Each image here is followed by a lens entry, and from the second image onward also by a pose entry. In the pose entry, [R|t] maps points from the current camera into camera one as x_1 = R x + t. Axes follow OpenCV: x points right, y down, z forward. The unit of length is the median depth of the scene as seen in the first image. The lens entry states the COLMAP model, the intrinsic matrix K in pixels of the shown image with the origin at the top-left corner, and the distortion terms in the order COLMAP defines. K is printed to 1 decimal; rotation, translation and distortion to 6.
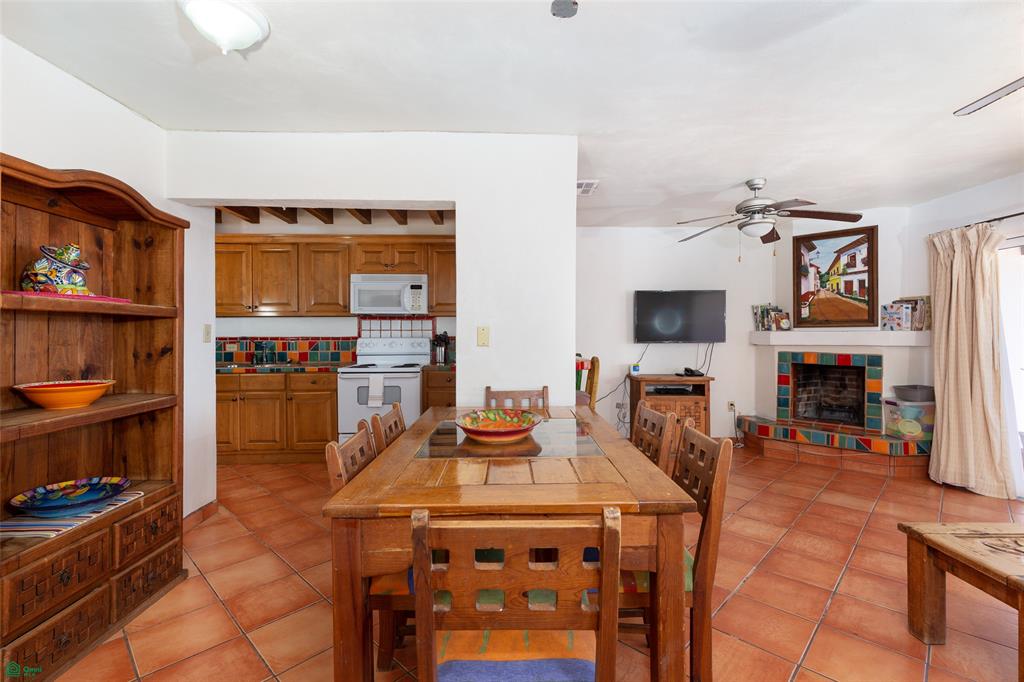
lens RADIAL K [[469.6, 0, 506.7], [0, 469.6, 337.7], [0, 0, 1]] dist [0.001670, -0.000132]
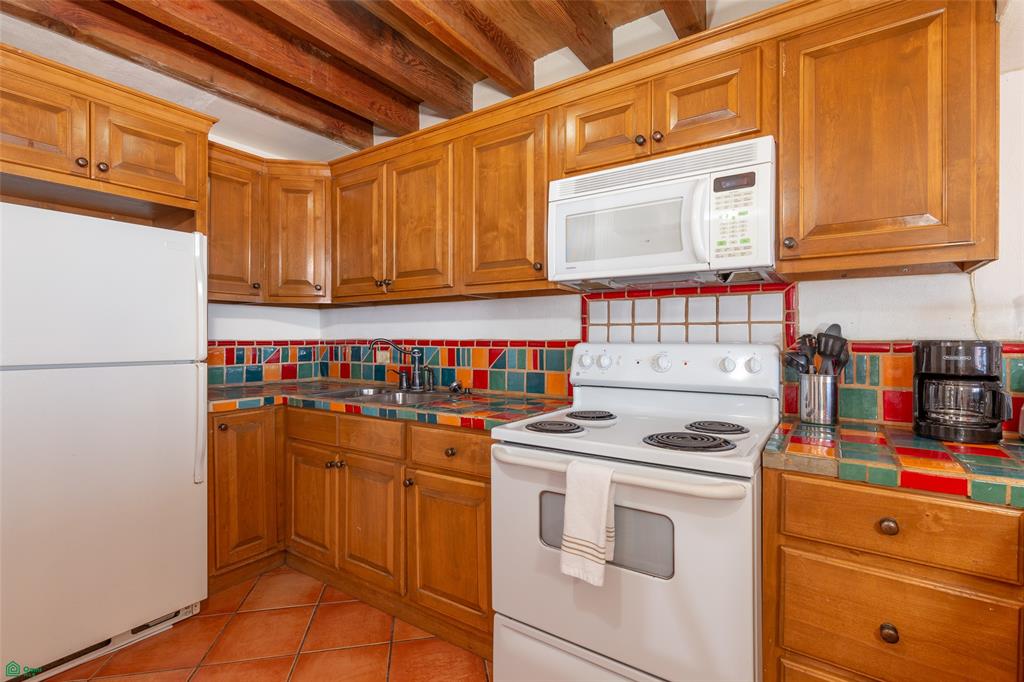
lens RADIAL K [[478.2, 0, 485.0], [0, 478.2, 335.0], [0, 0, 1]] dist [0.001175, -0.000874]
pose [[0.793296, -0.000575, -0.608836, -0.127761], [-0.006699, 0.999931, -0.009672, -0.001964], [0.608800, 0.011751, 0.793237, 0.637053]]
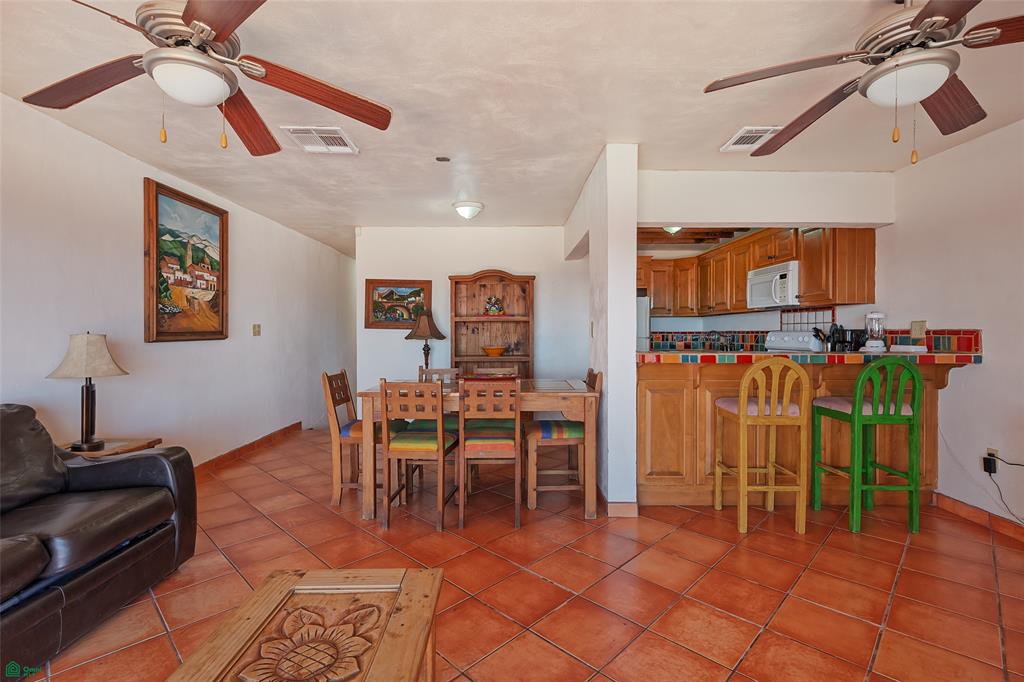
lens RADIAL K [[469.6, 0, 506.7], [0, 469.6, 337.7], [0, 0, 1]] dist [0.001670, -0.000132]
pose [[-0.023427, 0.012091, -0.999652, 0.738501], [-0.006829, 0.999902, 0.012254, 0.005203], [0.999702, 0.007114, -0.023342, 0.469637]]
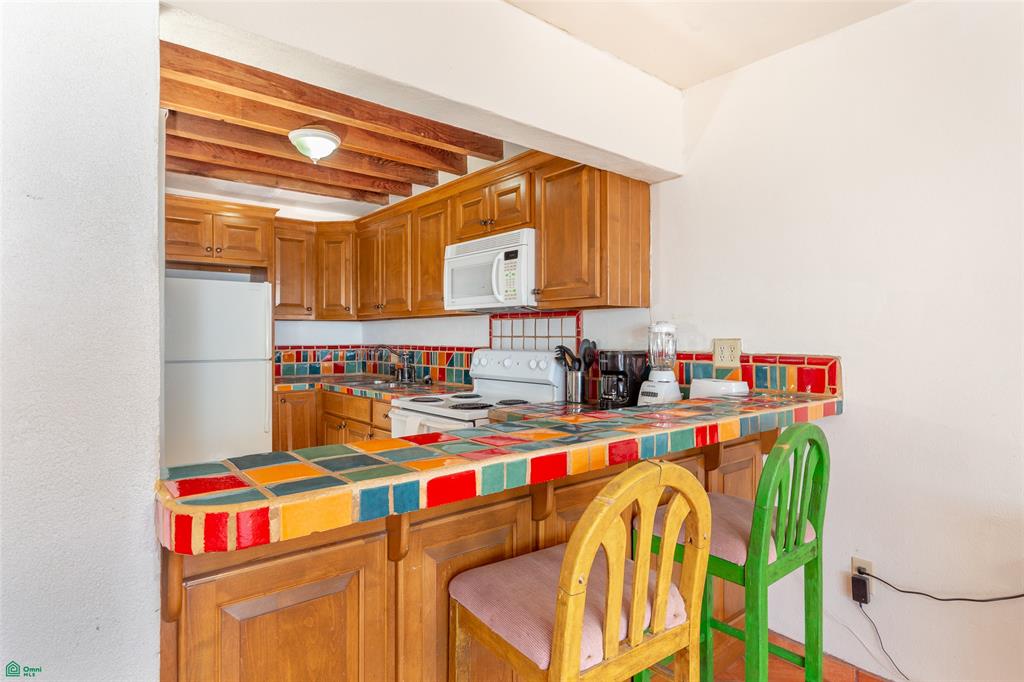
lens RADIAL K [[548.2, 0, 508.9], [0, 548.2, 336.5], [0, 0, 1]] dist [0.000174, 0.000100]
pose [[0.612638, 0.001383, -0.790363, 0.287267], [-0.006679, 0.999972, -0.003427, -0.014598], [0.790336, 0.007378, 0.612630, 0.613917]]
